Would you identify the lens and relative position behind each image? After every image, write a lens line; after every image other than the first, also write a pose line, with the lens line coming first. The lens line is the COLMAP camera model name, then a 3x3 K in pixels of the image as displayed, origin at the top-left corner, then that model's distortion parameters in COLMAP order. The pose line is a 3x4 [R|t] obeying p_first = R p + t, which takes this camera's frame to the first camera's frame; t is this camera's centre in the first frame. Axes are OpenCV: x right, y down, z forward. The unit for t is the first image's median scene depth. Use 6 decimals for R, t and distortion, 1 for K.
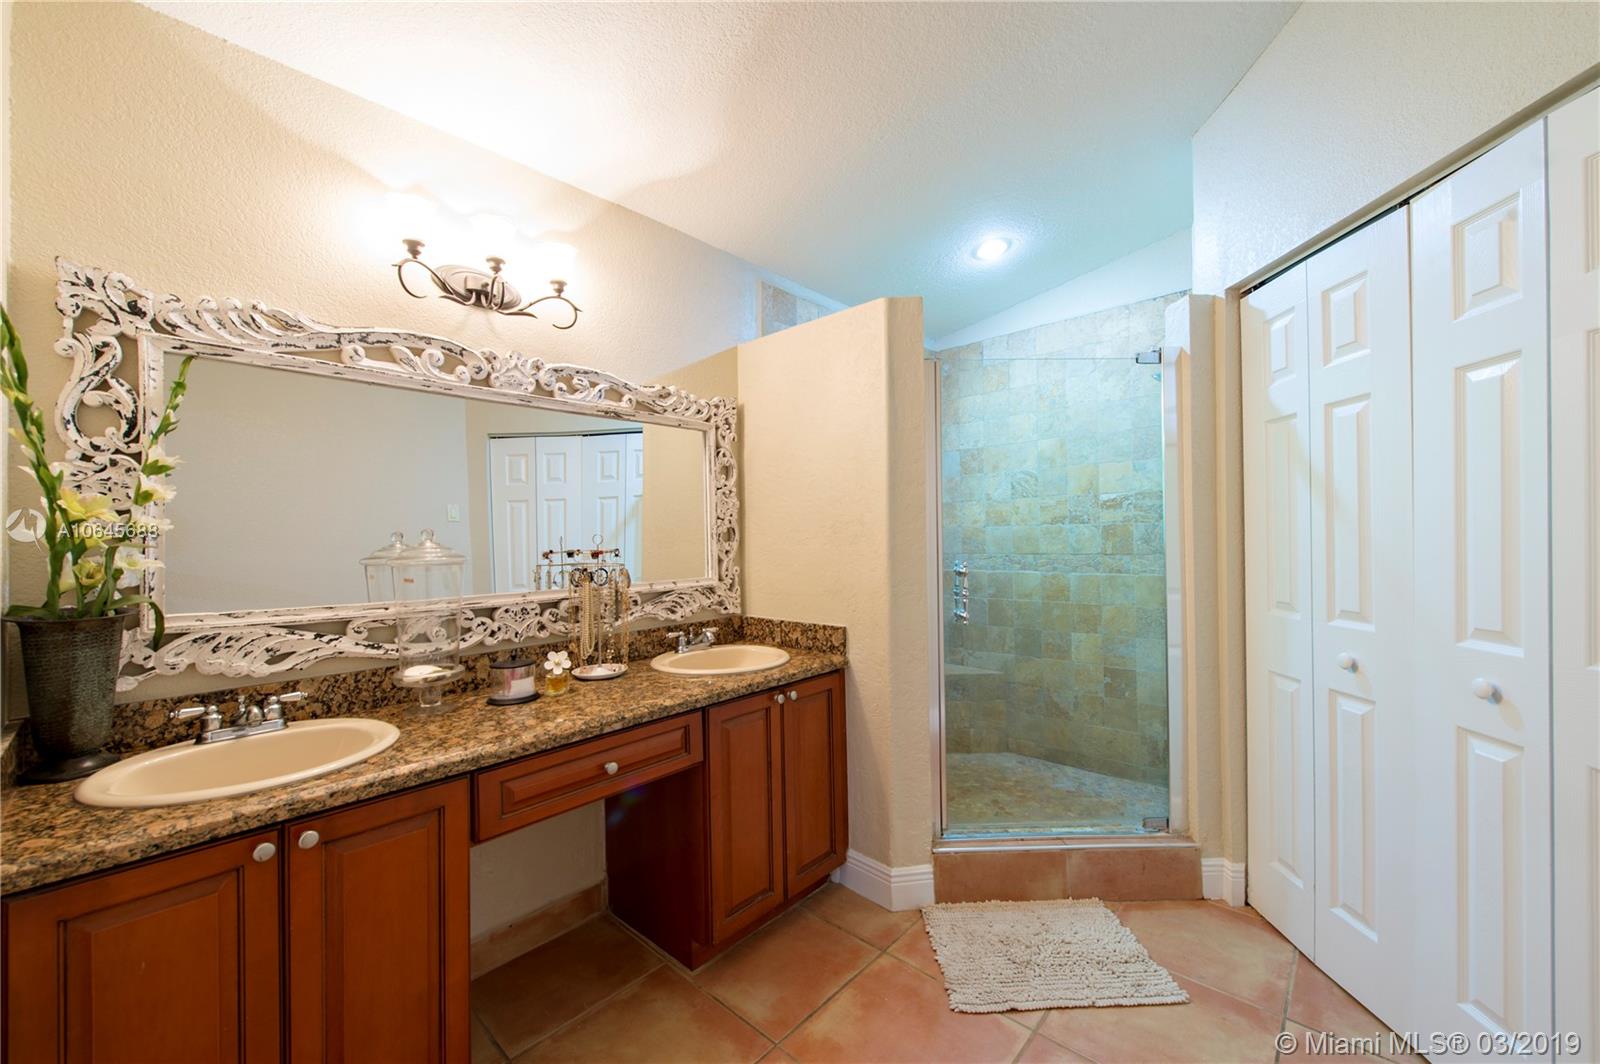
lens RADIAL K [[621.2, 0, 802.3], [0, 621.2, 538.7], [0, 0, 1]] dist [0.008747, -0.003978]
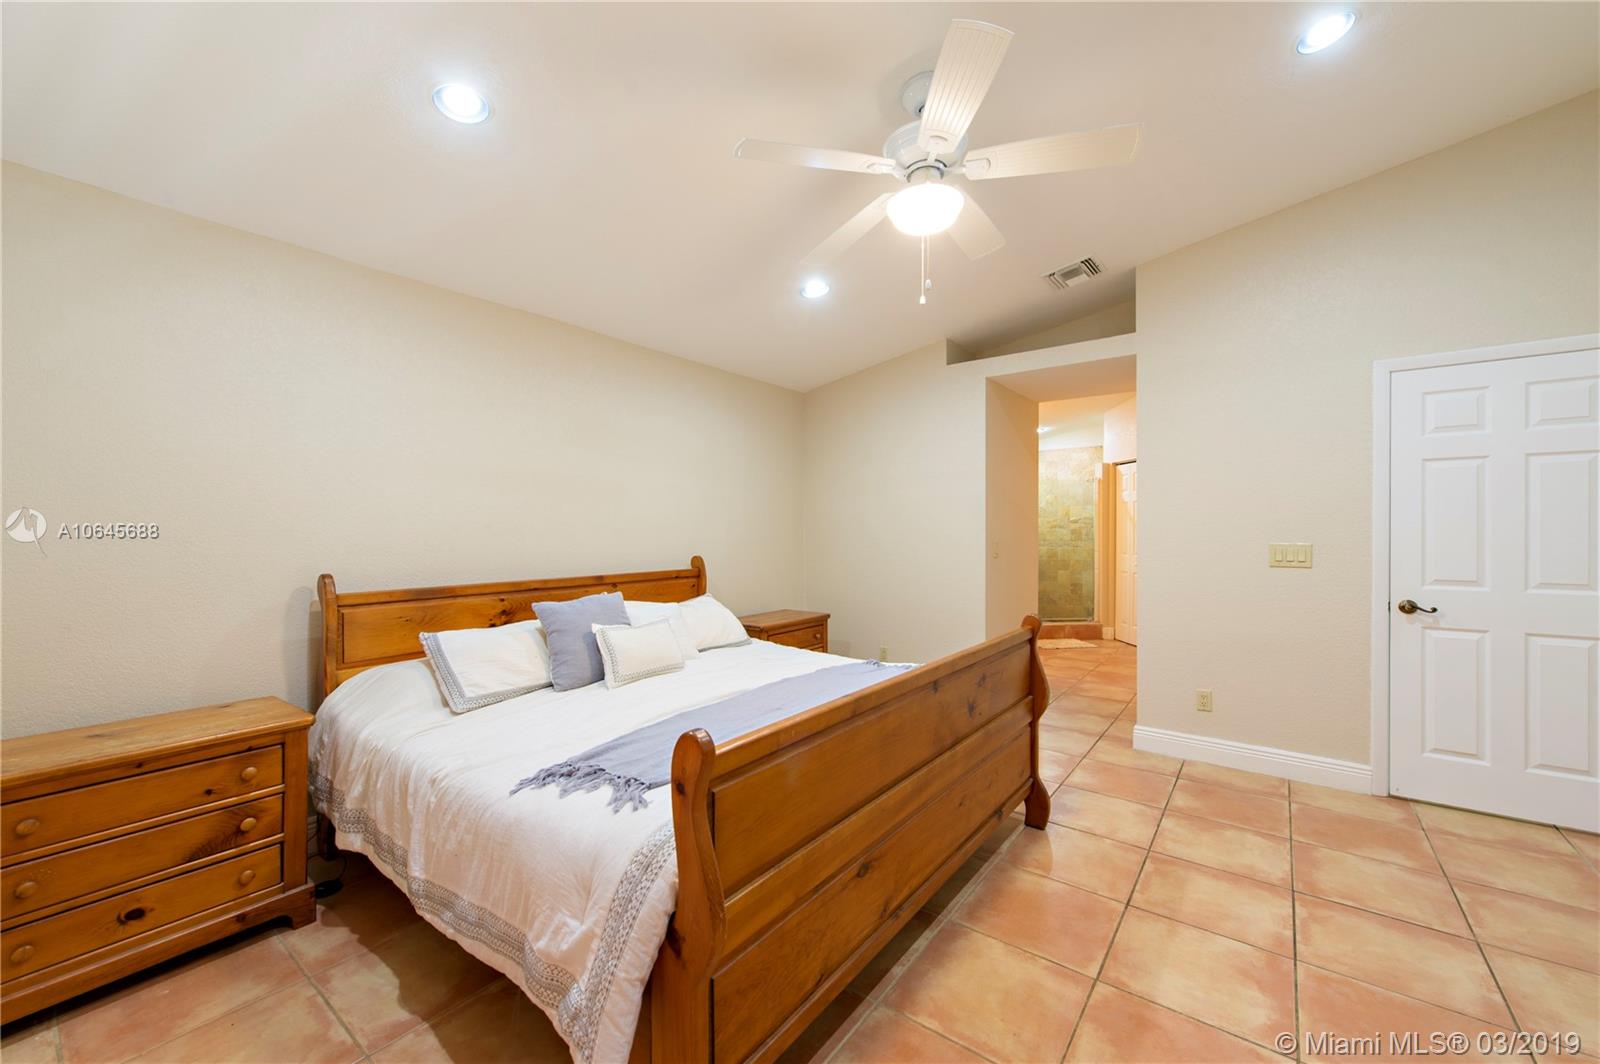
lens RADIAL K [[621.2, 0, 807.0], [0, 621.2, 537.1], [0, 0, 1]] dist [0.008747, -0.003978]
pose [[0.994517, 0.011955, 0.103890, -1.129813], [-0.012835, 0.999887, 0.007804, 0.006292], [-0.103785, -0.009095, 0.994558, -1.882687]]
